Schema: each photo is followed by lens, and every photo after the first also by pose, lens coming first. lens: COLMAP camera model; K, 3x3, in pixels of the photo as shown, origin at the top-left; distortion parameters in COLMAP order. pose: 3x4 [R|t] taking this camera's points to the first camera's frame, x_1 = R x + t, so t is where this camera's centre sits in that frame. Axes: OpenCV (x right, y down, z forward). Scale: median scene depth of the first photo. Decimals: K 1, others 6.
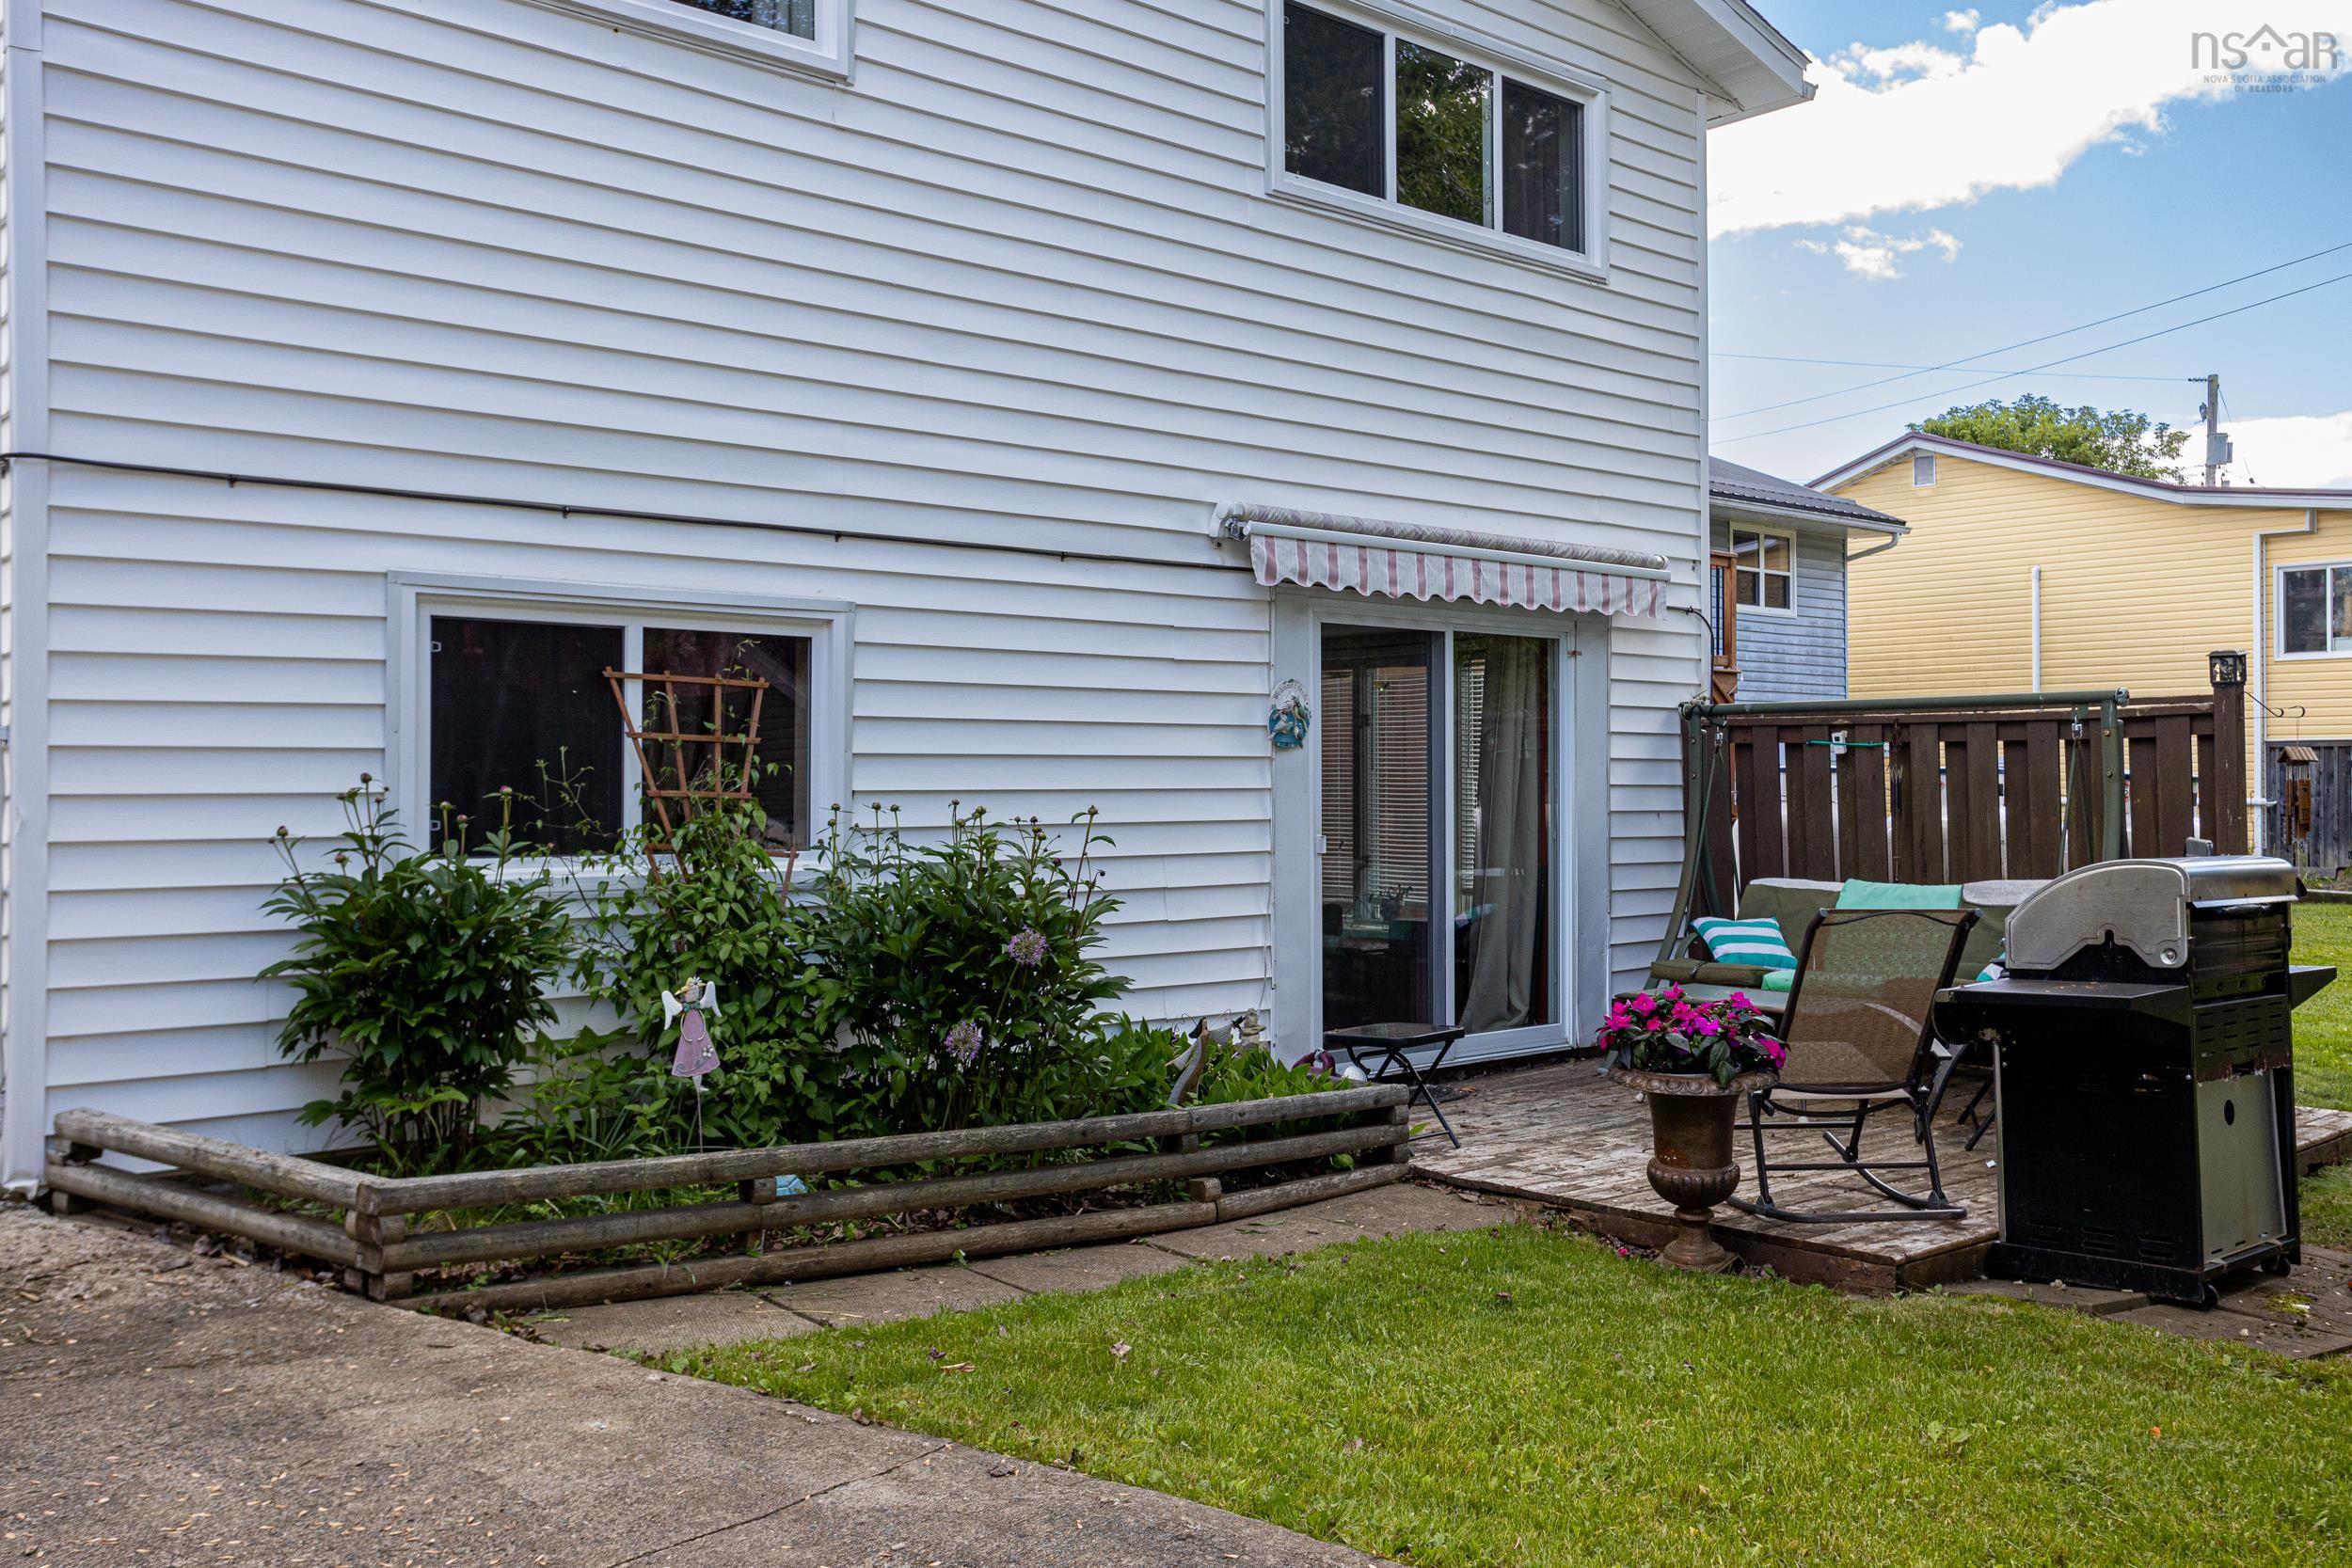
lens RADIAL K [[1977.8, 0, 1176.0], [0, 1977.8, 784.0], [0, 0, 1]] dist [-0.030937, 0.071900]
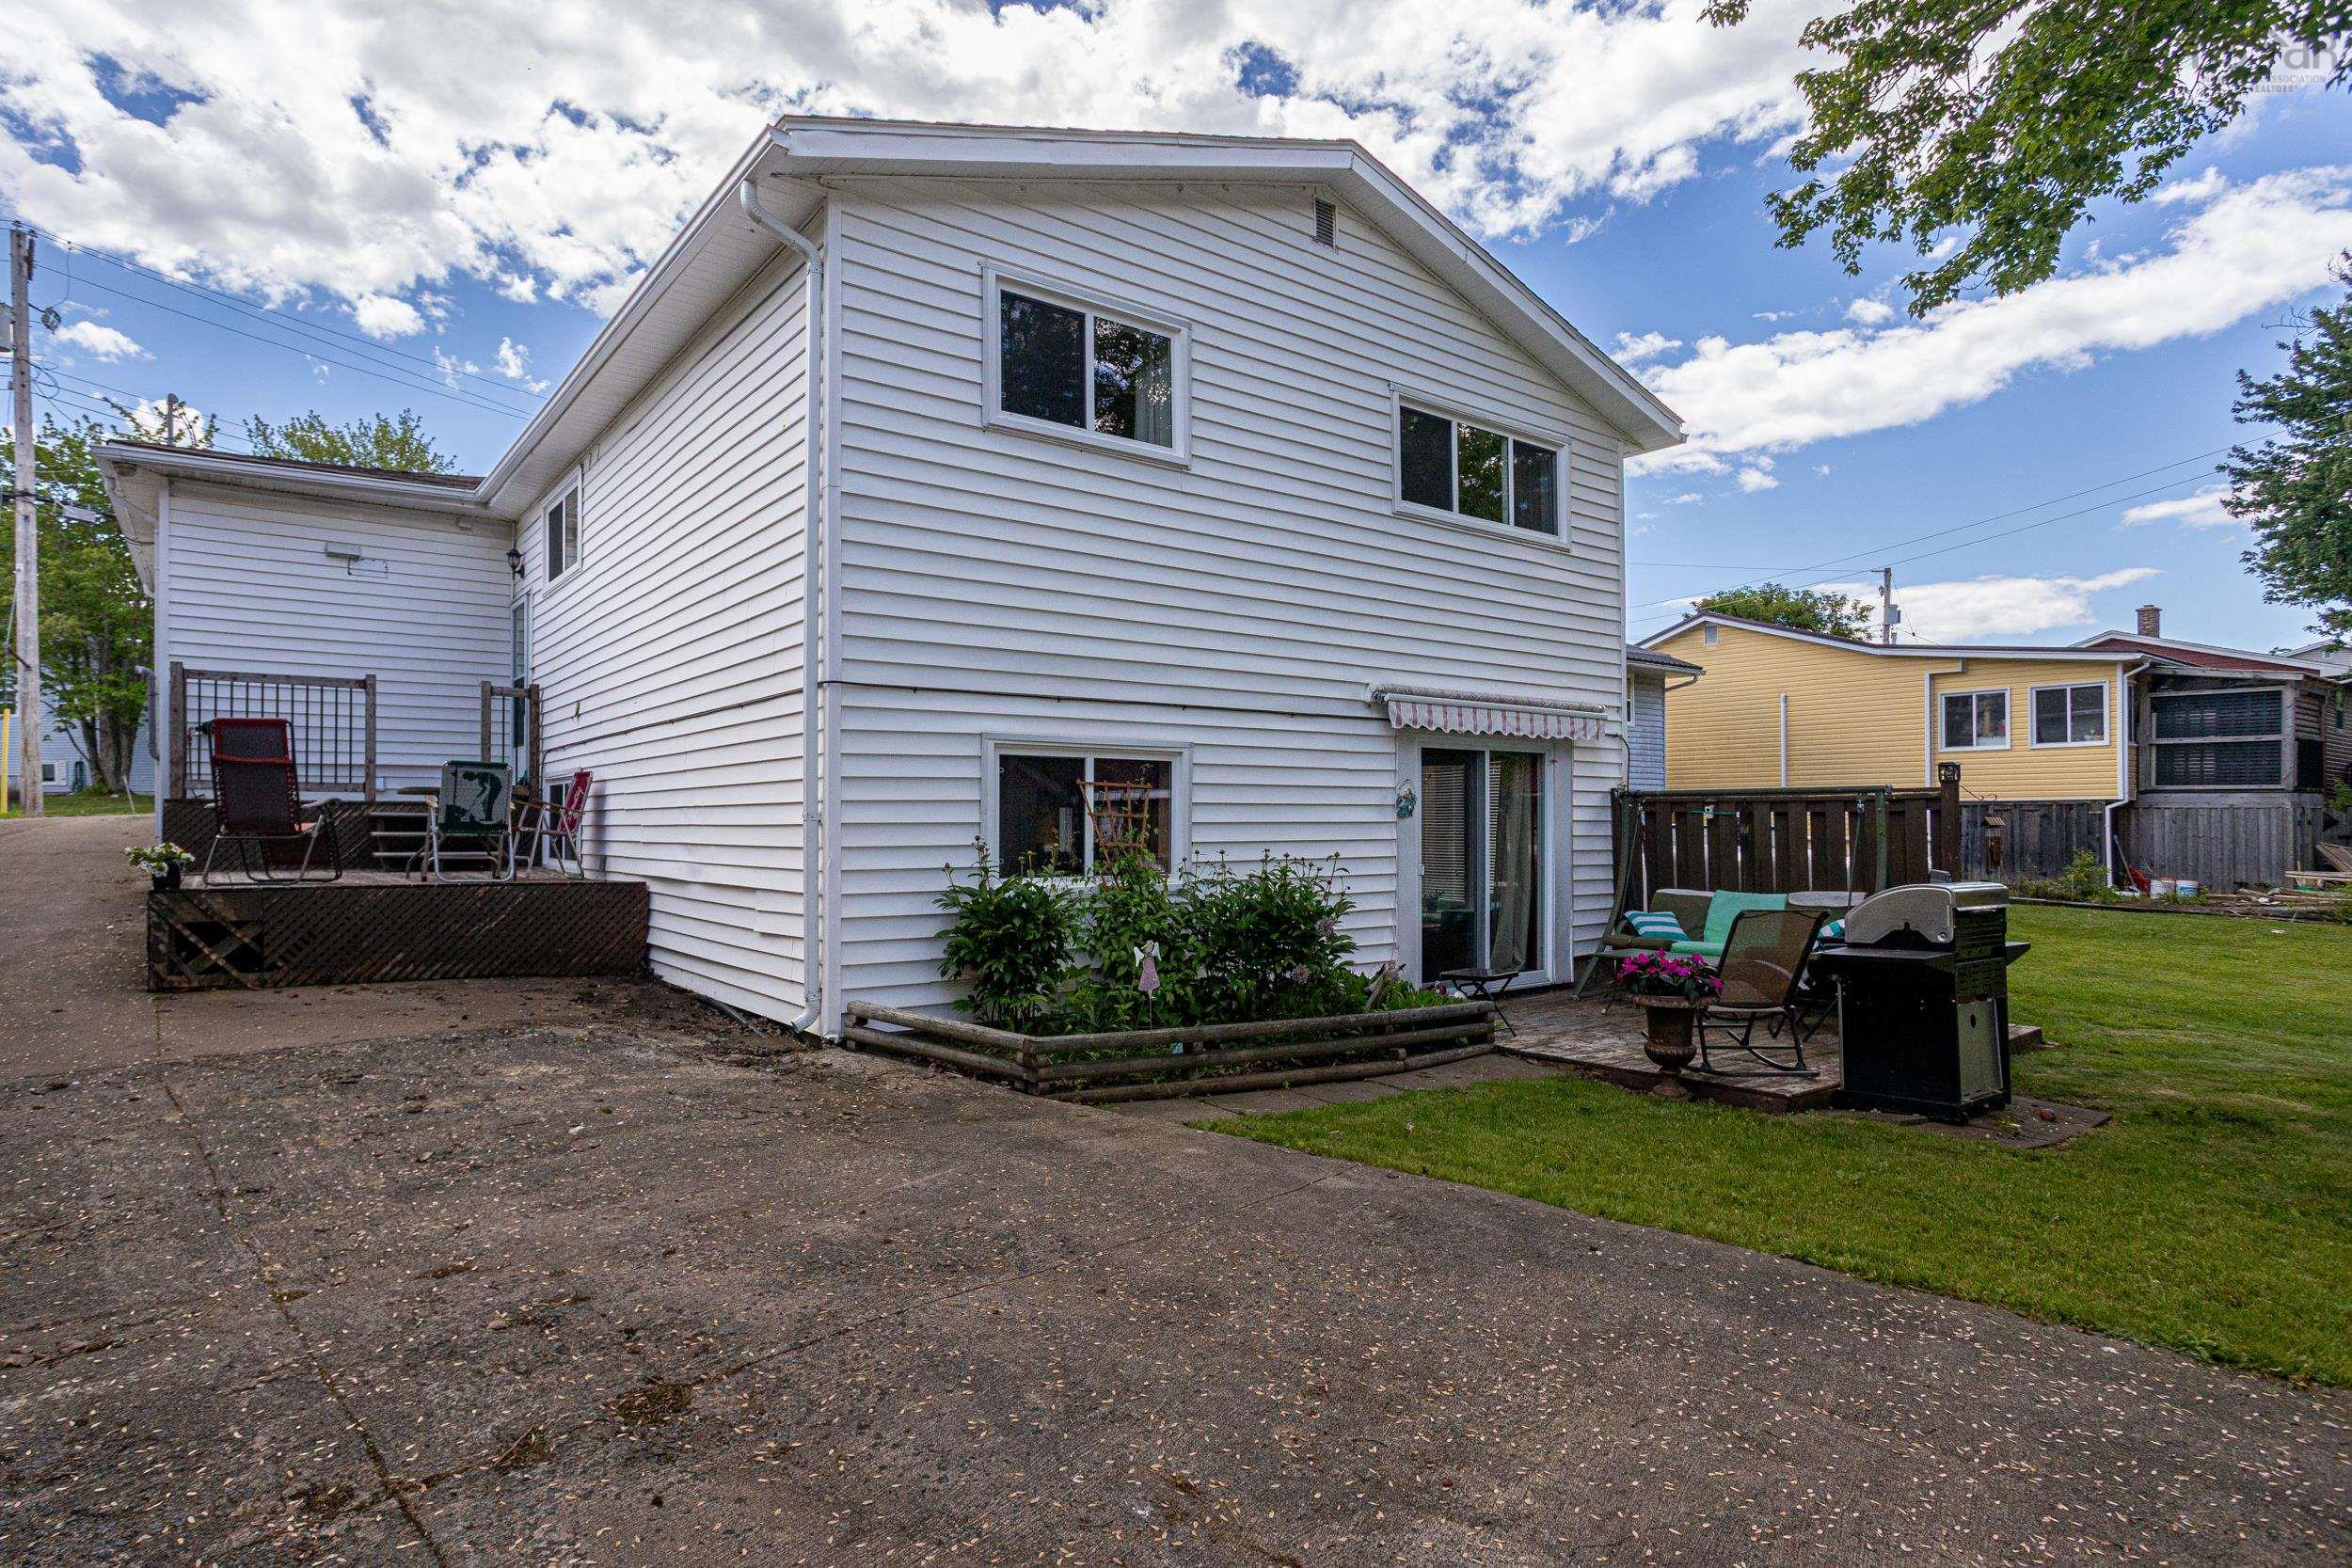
lens RADIAL K [[1202.6, 0, 1069.6], [0, 1202.6, 822.5], [0, 0, 1]] dist [-0.063392, 0.039586]
pose [[0.992986, 0.001495, -0.118226, -0.119198], [-0.001451, 0.999999, 0.000460, -0.012953], [0.118226, -0.000285, 0.992987, -0.130589]]
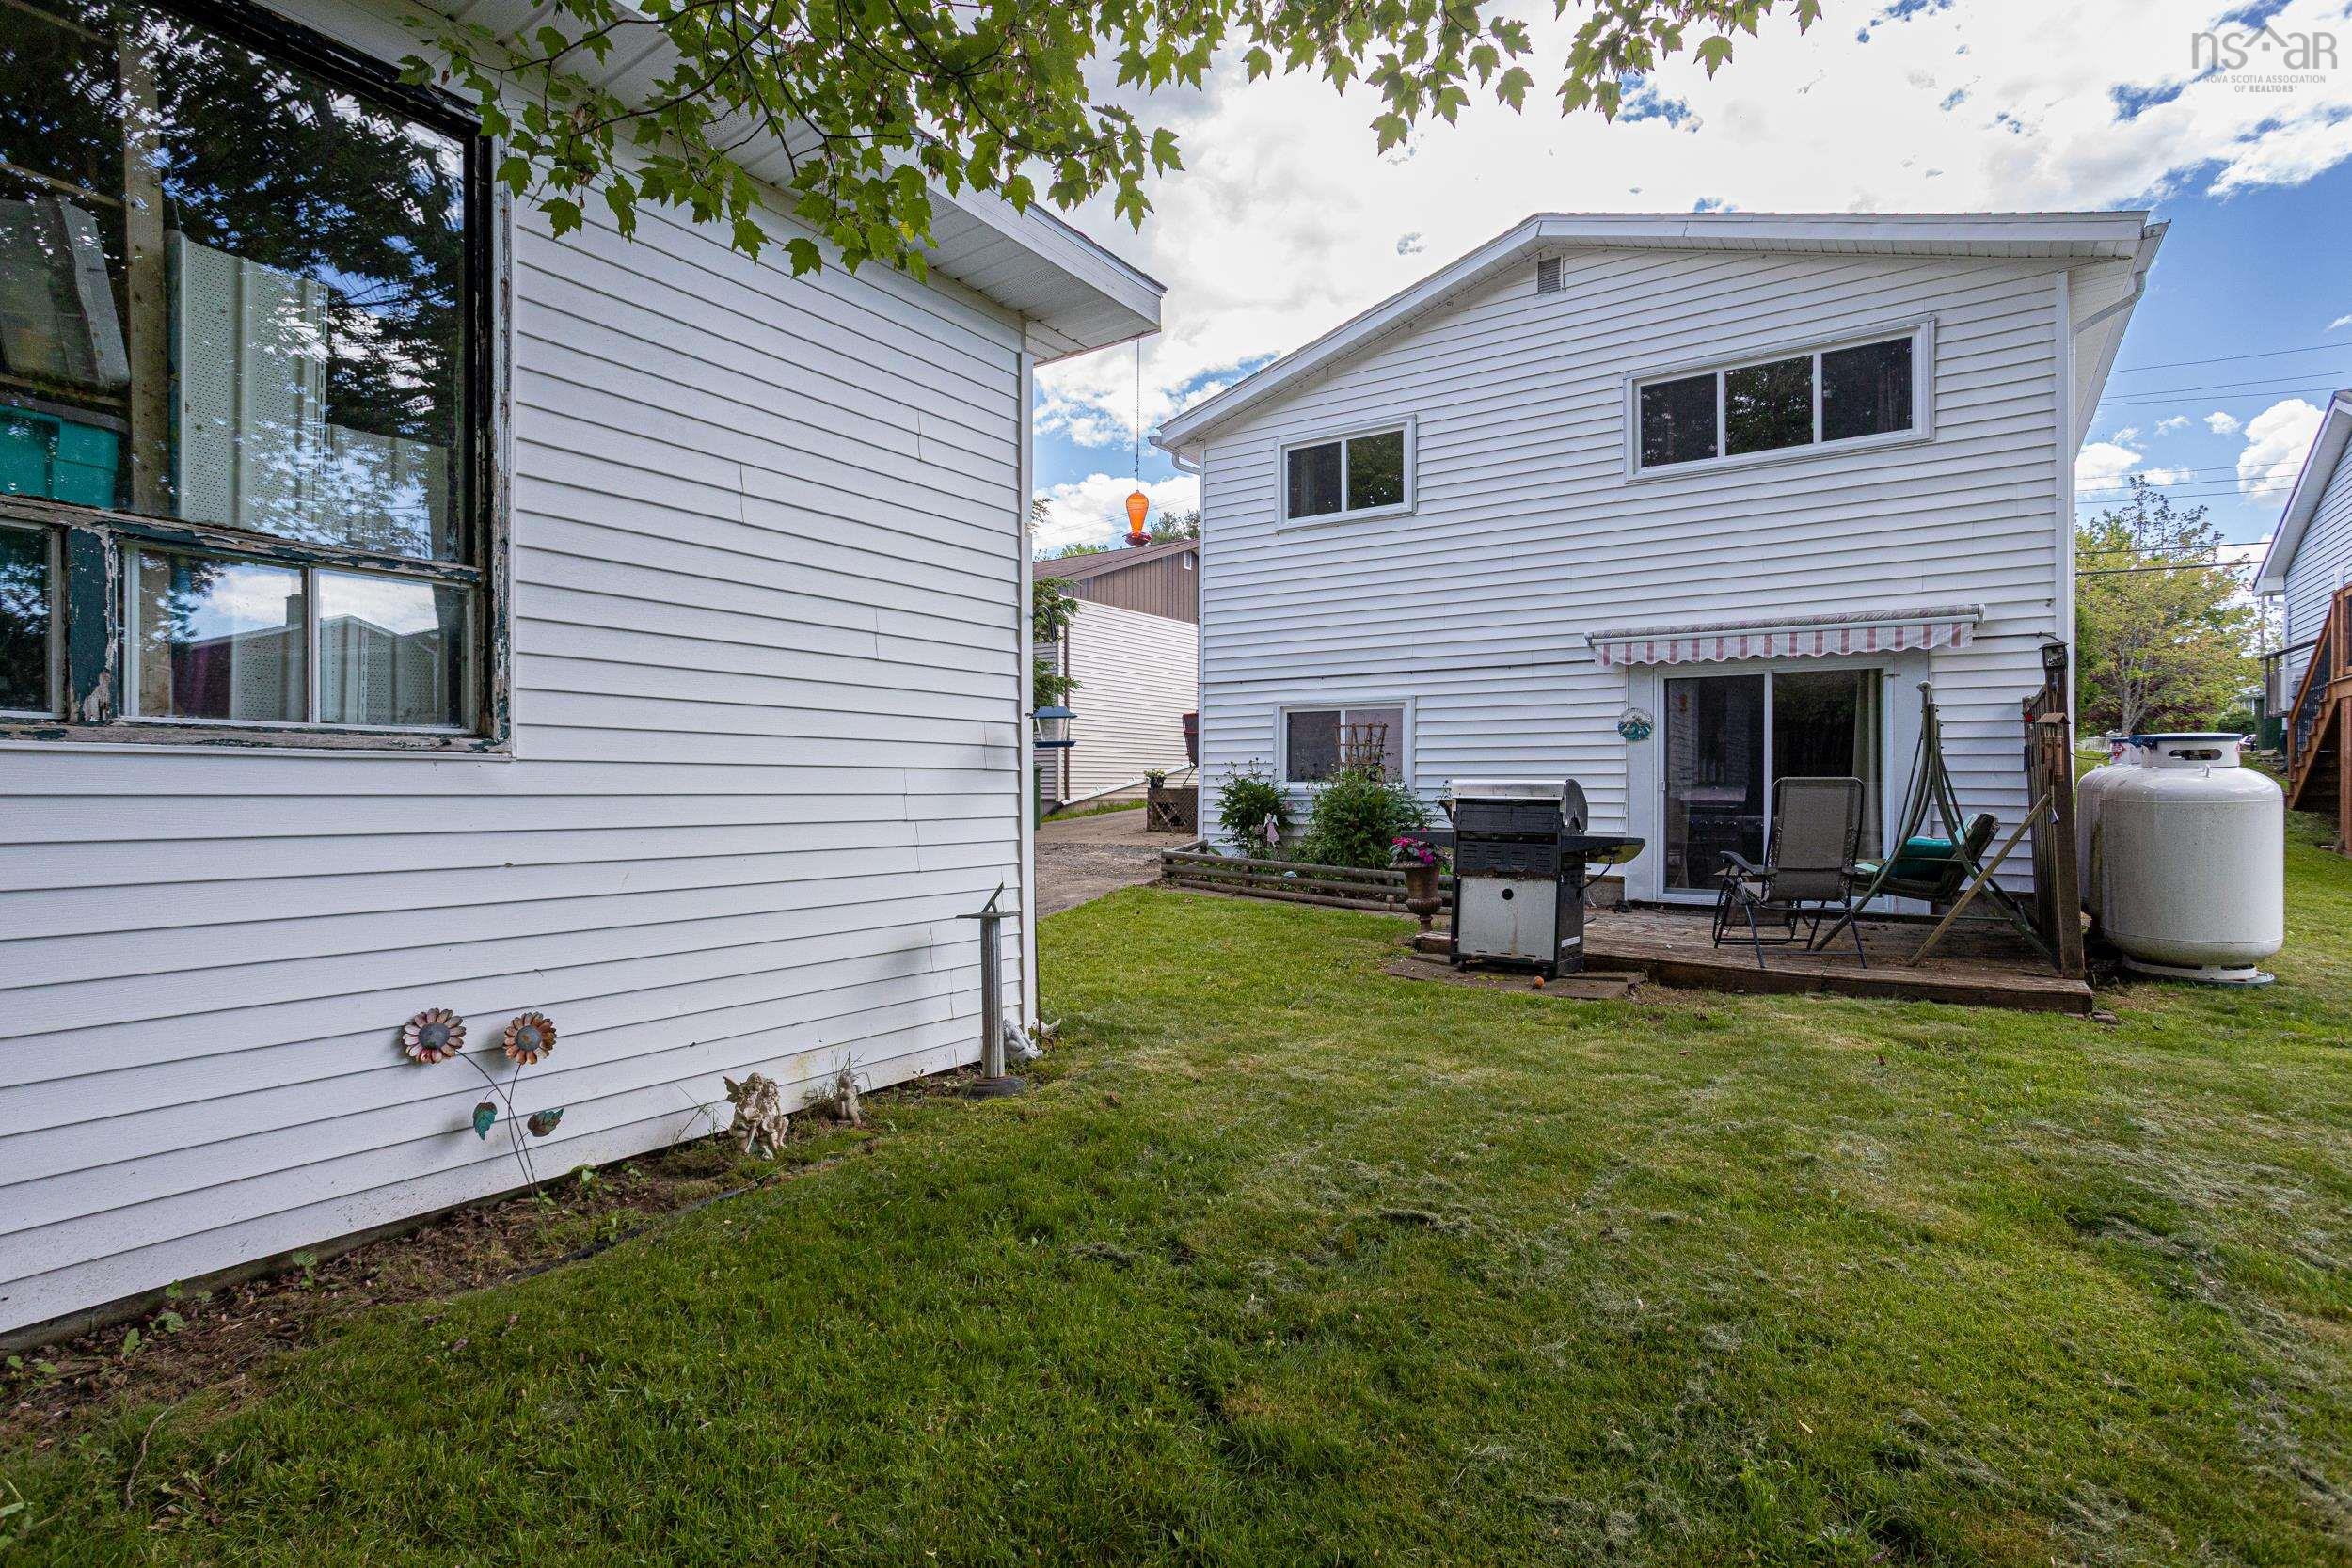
lens RADIAL K [[1154.0, 0, 1176.0], [0, 1154.0, 784.0], [0, 0, 1]] dist [-0.075340, 0.050664]
pose [[0.251889, -0.001928, -0.967754, 1.115747], [-0.003710, 0.999989, -0.002957, 0.034311], [0.967749, 0.004335, 0.251879, 0.211131]]
